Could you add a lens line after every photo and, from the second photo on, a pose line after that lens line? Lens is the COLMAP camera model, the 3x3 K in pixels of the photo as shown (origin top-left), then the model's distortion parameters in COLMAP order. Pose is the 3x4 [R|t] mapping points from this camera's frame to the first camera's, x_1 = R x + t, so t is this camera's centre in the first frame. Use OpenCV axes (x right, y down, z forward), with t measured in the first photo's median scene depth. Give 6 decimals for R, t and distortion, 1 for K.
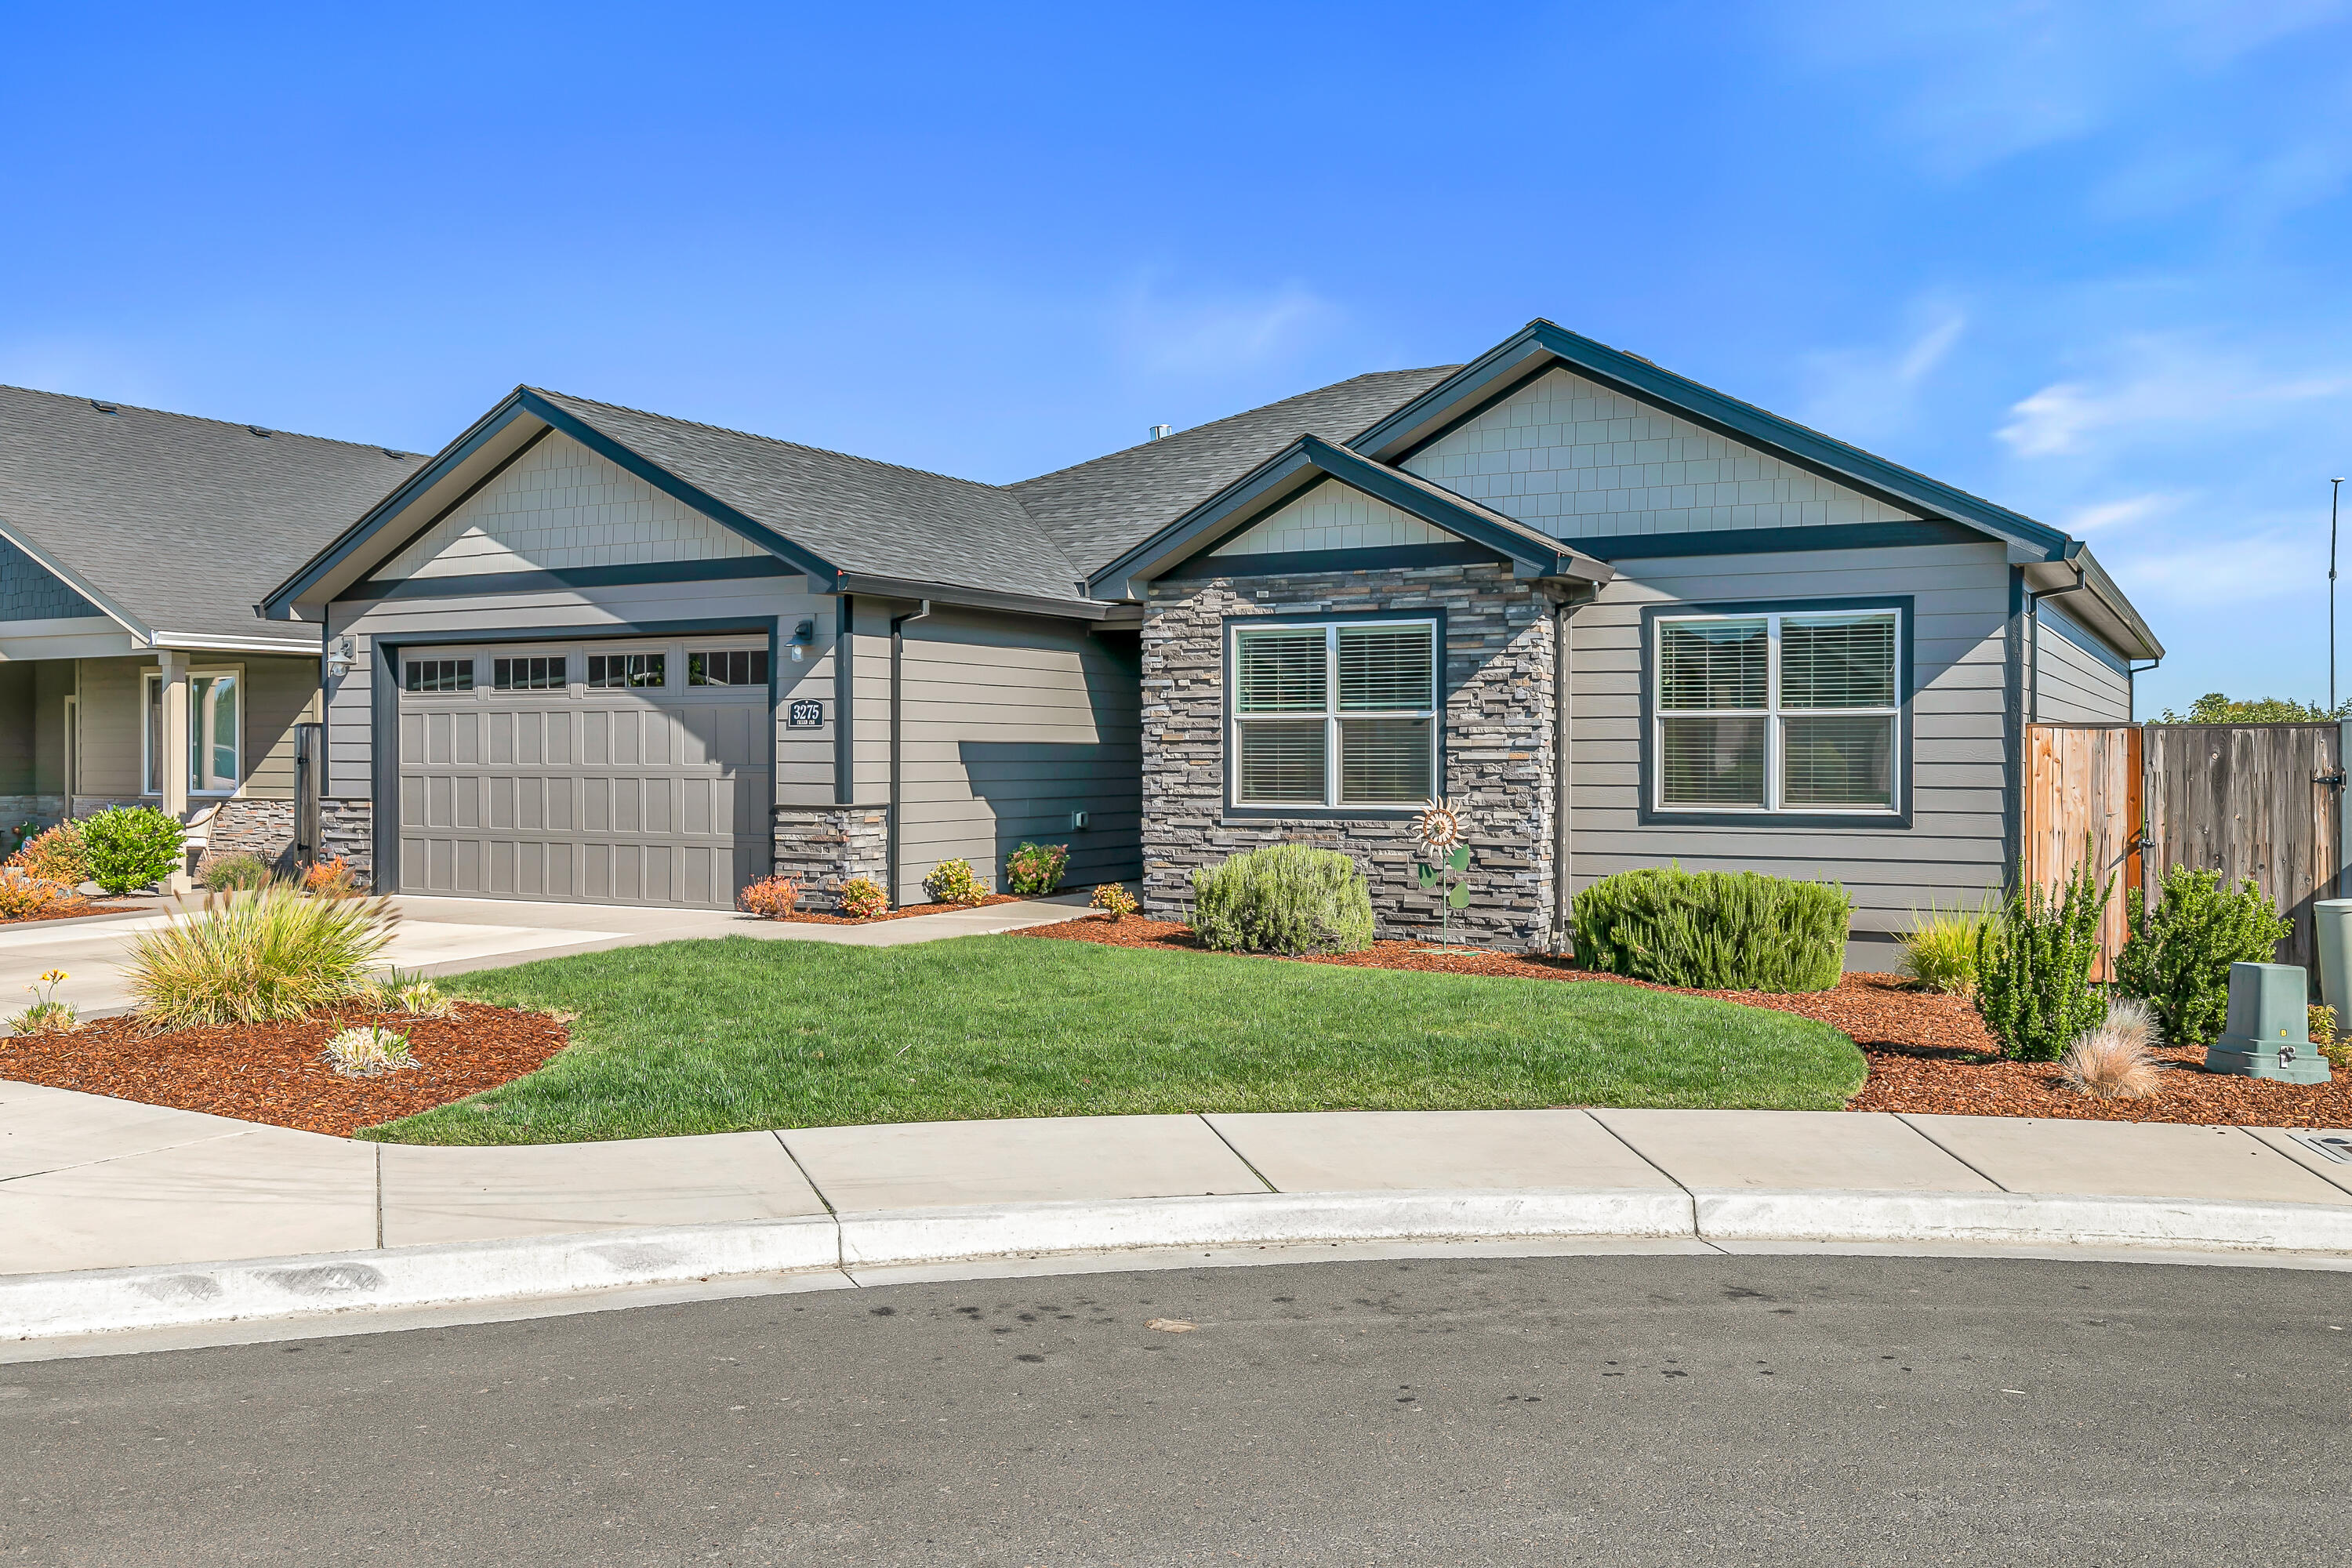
lens RADIAL K [[1946.9, 0, 1174.0], [0, 1946.9, 779.5], [0, 0, 1]] dist [0.029109, -0.001342]
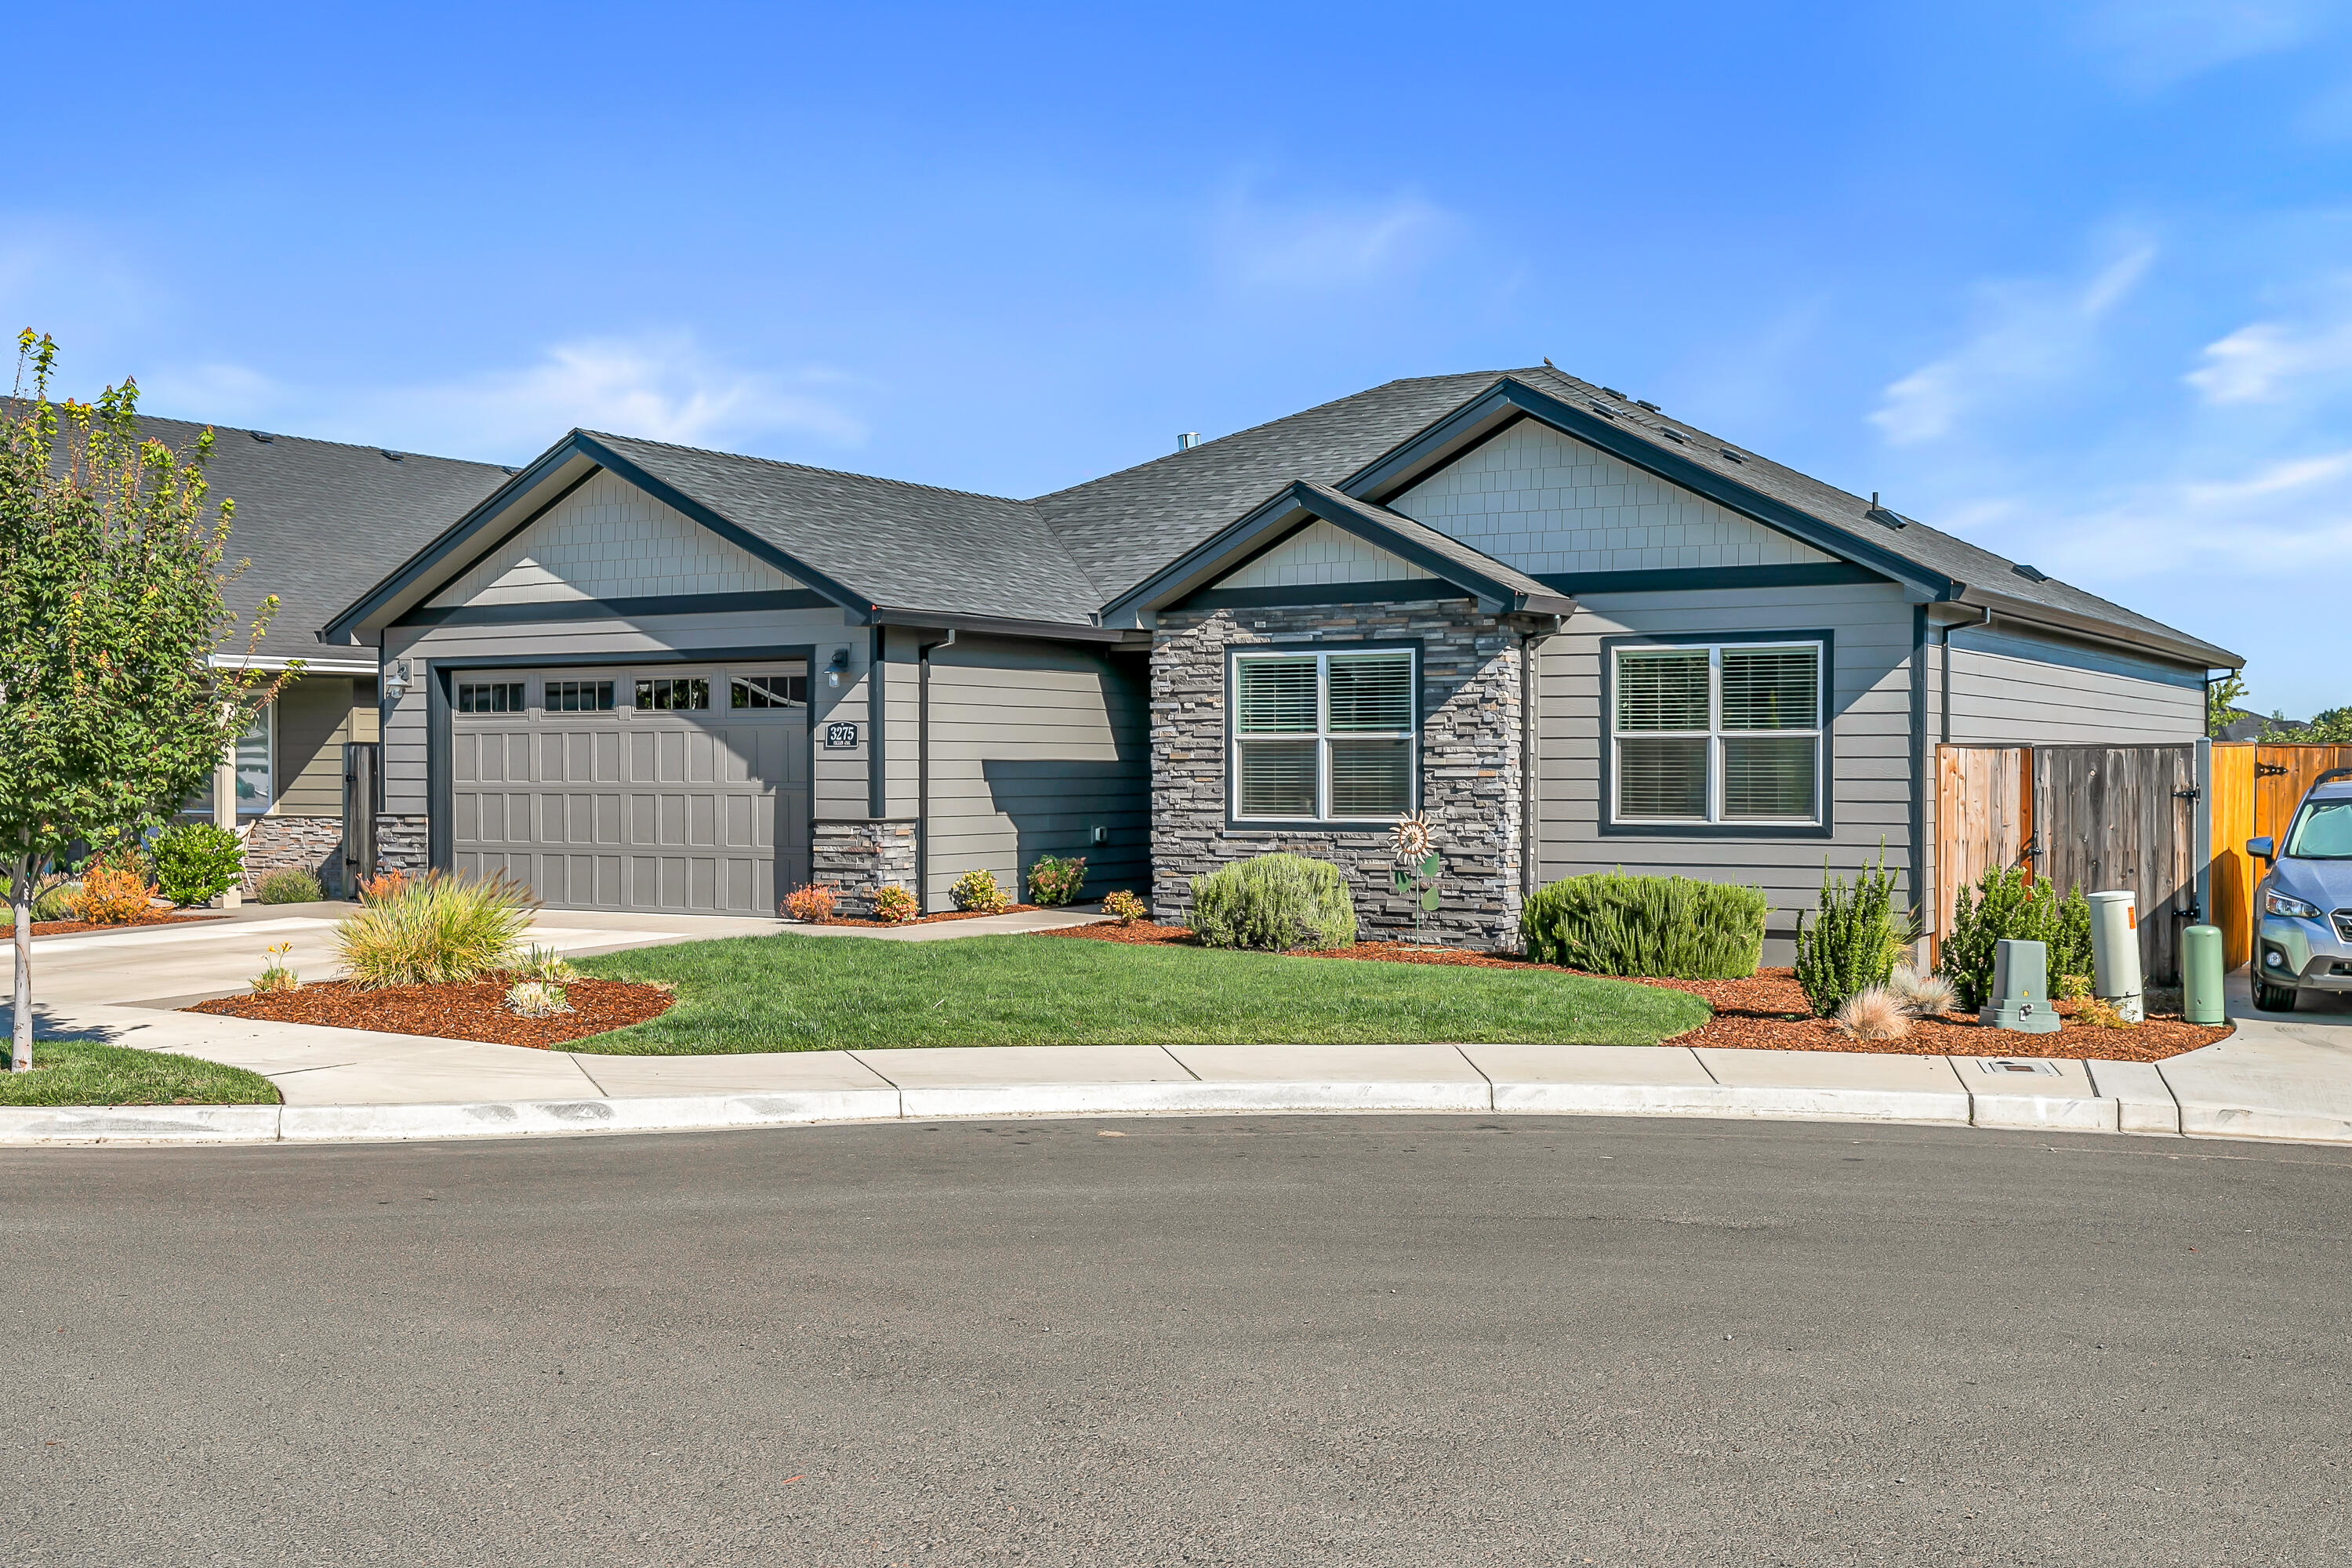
lens RADIAL K [[2457.3, 0, 1169.1], [0, 2457.3, 820.4], [0, 0, 1]] dist [0.047750, 0.006875]
pose [[0.999359, -0.000822, -0.035783, 0.042919], [0.001149, 0.999958, 0.009123, 0.001514], [0.035774, -0.009158, 0.999318, -0.367373]]
